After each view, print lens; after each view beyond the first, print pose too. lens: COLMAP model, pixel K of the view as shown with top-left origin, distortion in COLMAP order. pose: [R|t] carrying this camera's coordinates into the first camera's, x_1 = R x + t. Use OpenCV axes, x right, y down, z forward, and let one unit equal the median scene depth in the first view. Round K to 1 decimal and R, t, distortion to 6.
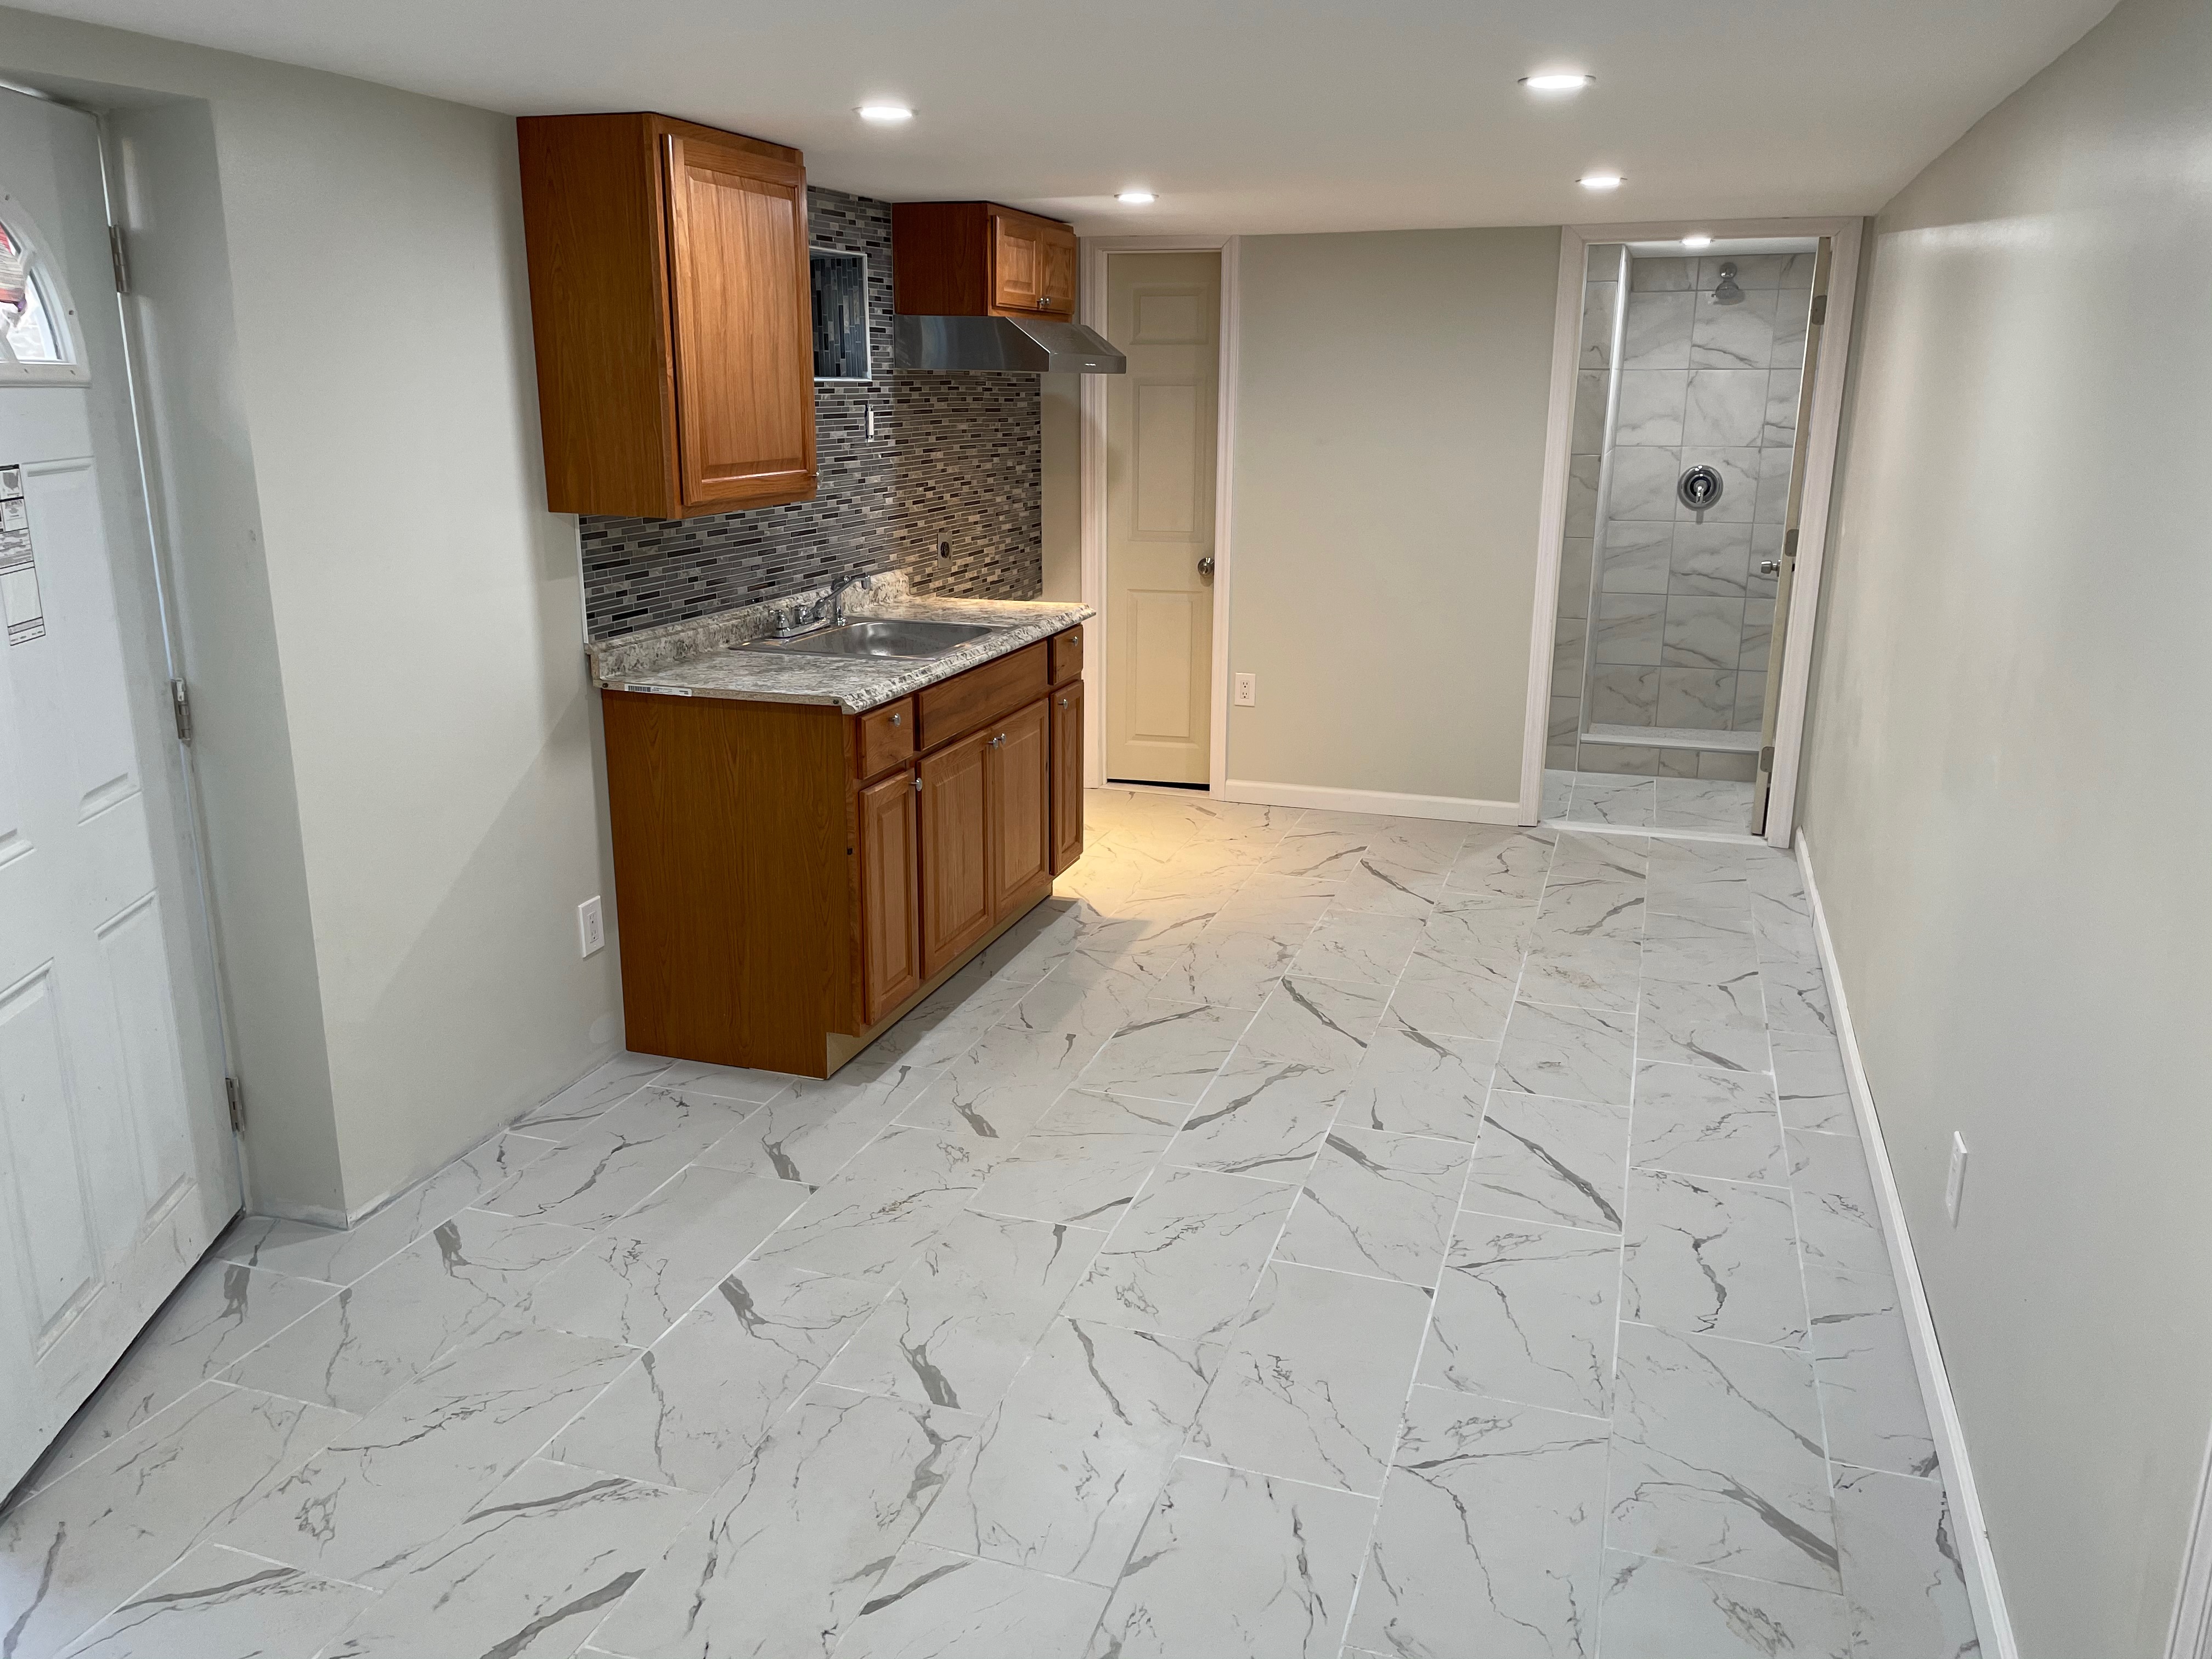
lens RADIAL K [[1653.0, 0, 1078.6], [0, 1653.0, 821.4], [0, 0, 1]] dist [0.093009, -0.129060]
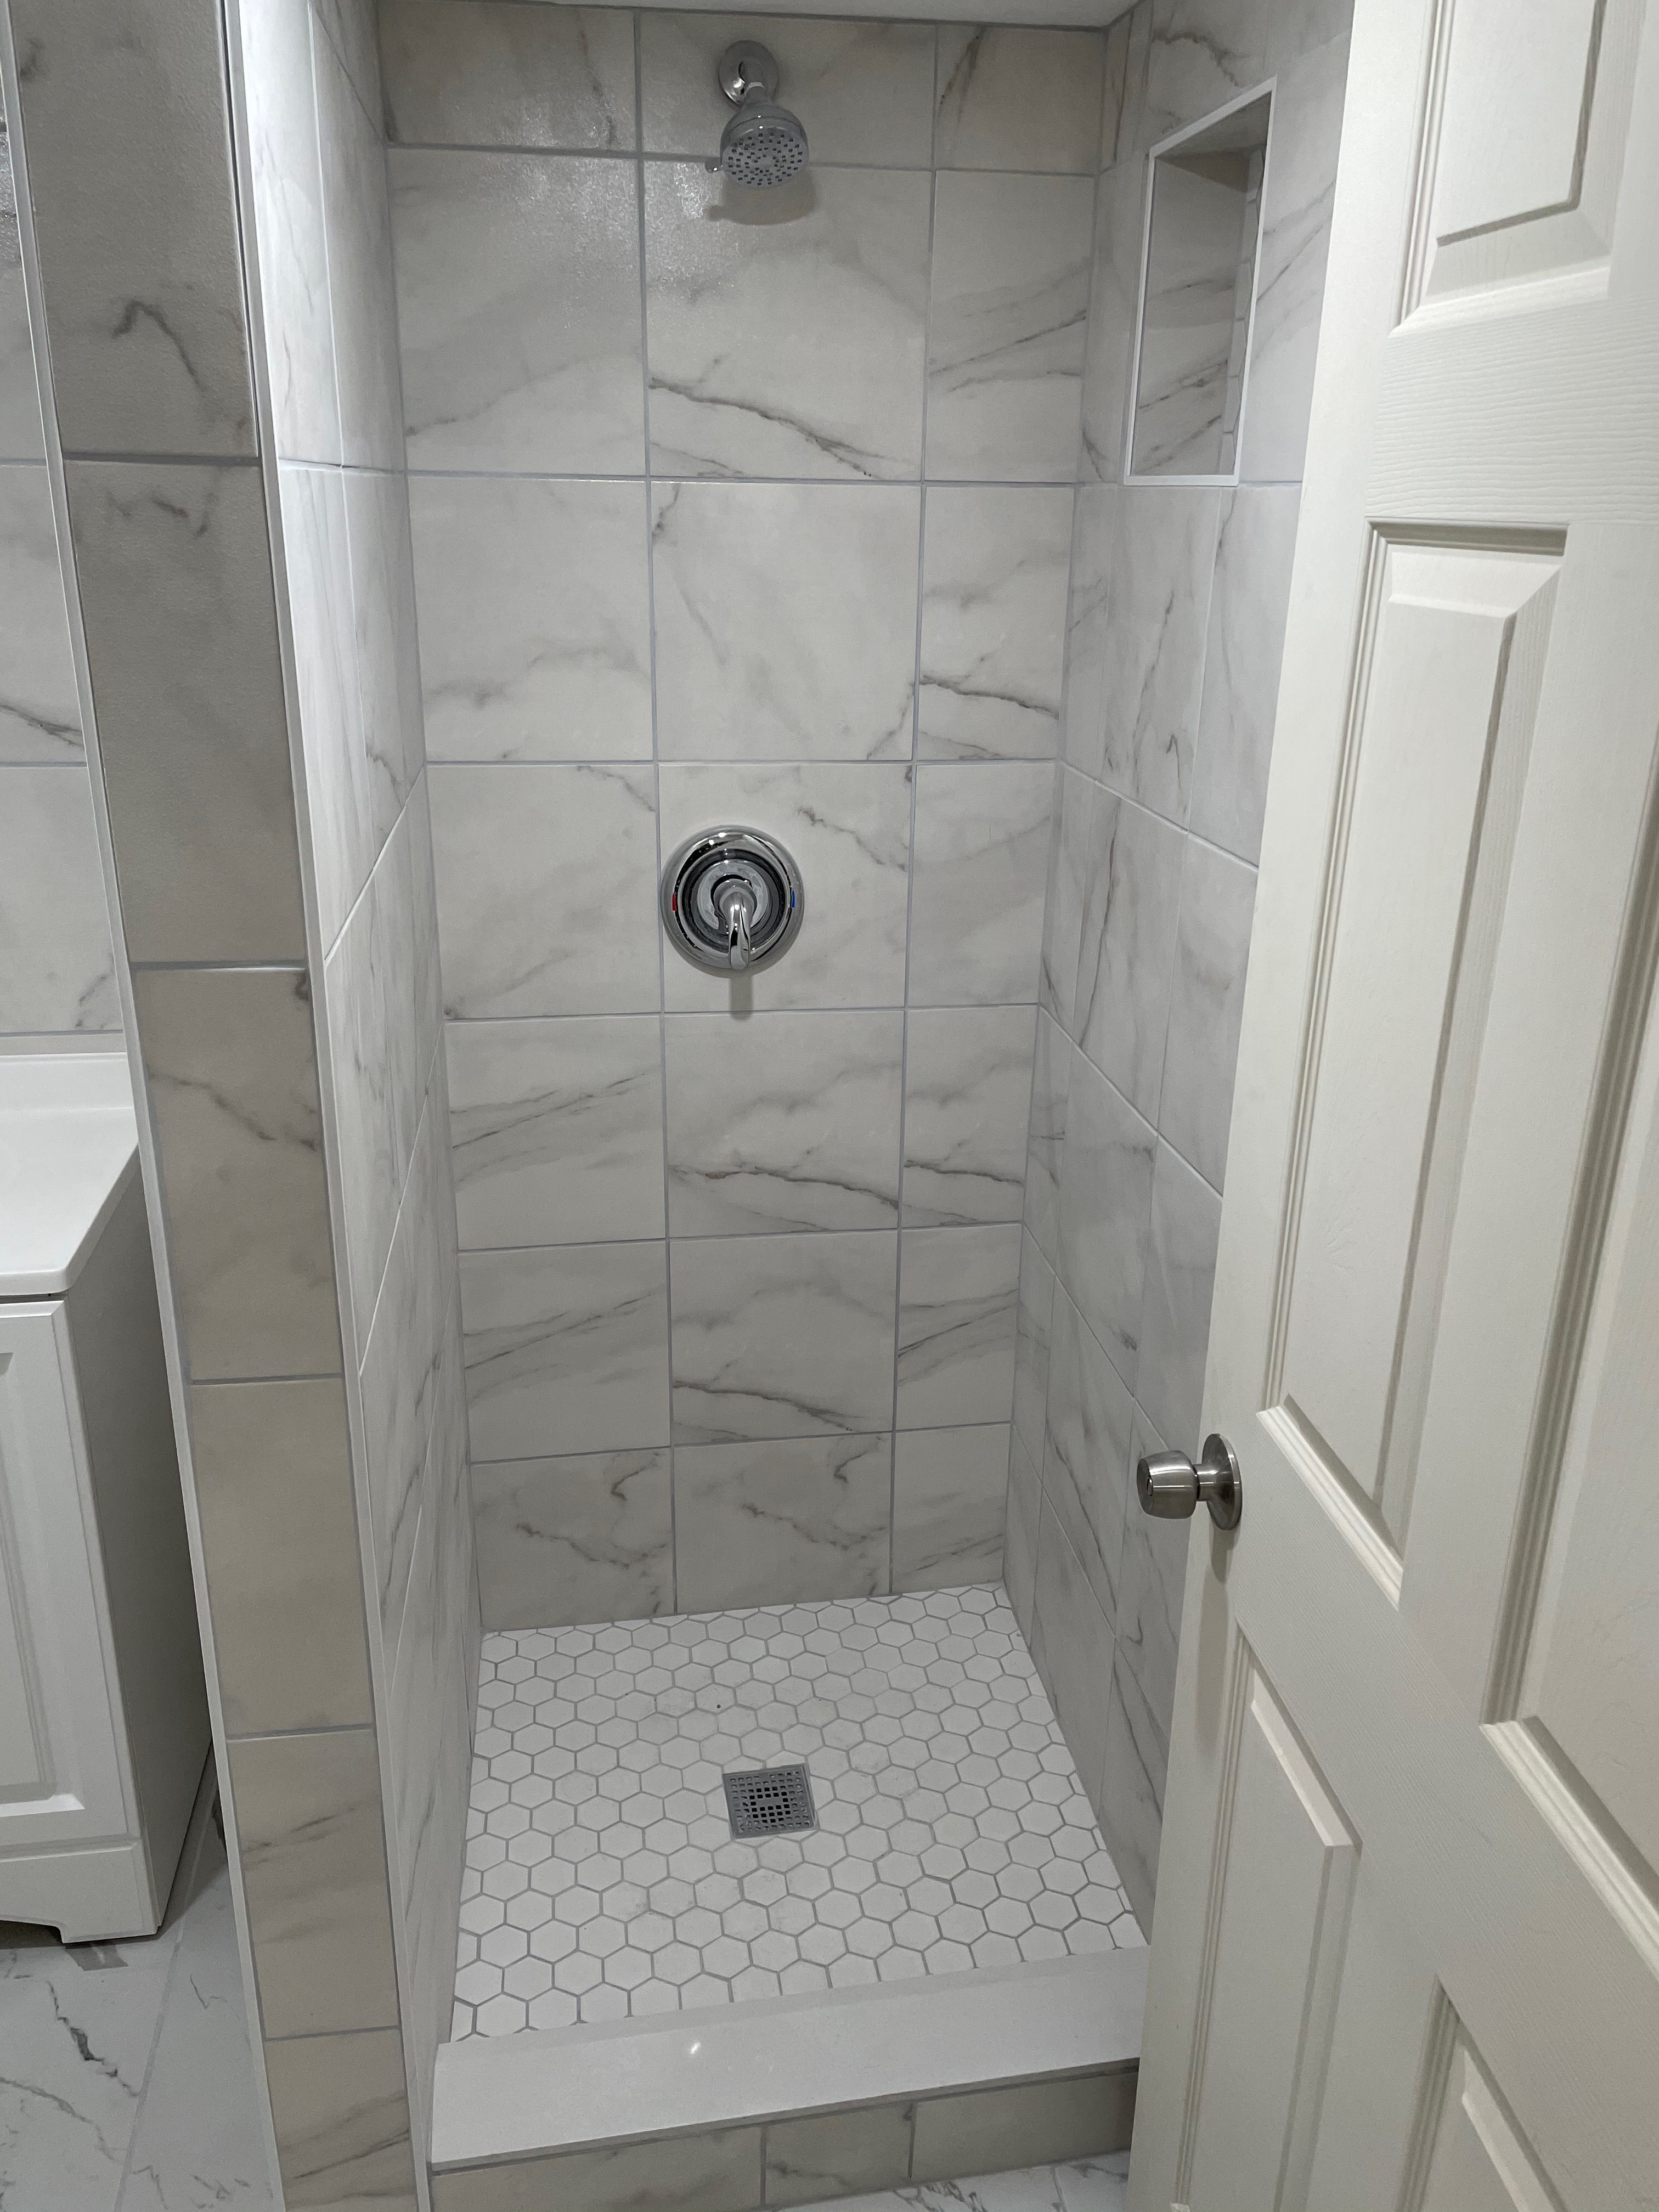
lens RADIAL K [[1650.7, 0, 828.0], [0, 1650.7, 1096.6], [0, 0, 1]] dist [0.099089, -0.122542]
pose [[0.882239, -0.149550, 0.446417, 0.251914], [0.106443, 0.987016, 0.120291, -0.198222], [-0.458610, -0.058608, 0.886703, 0.733480]]
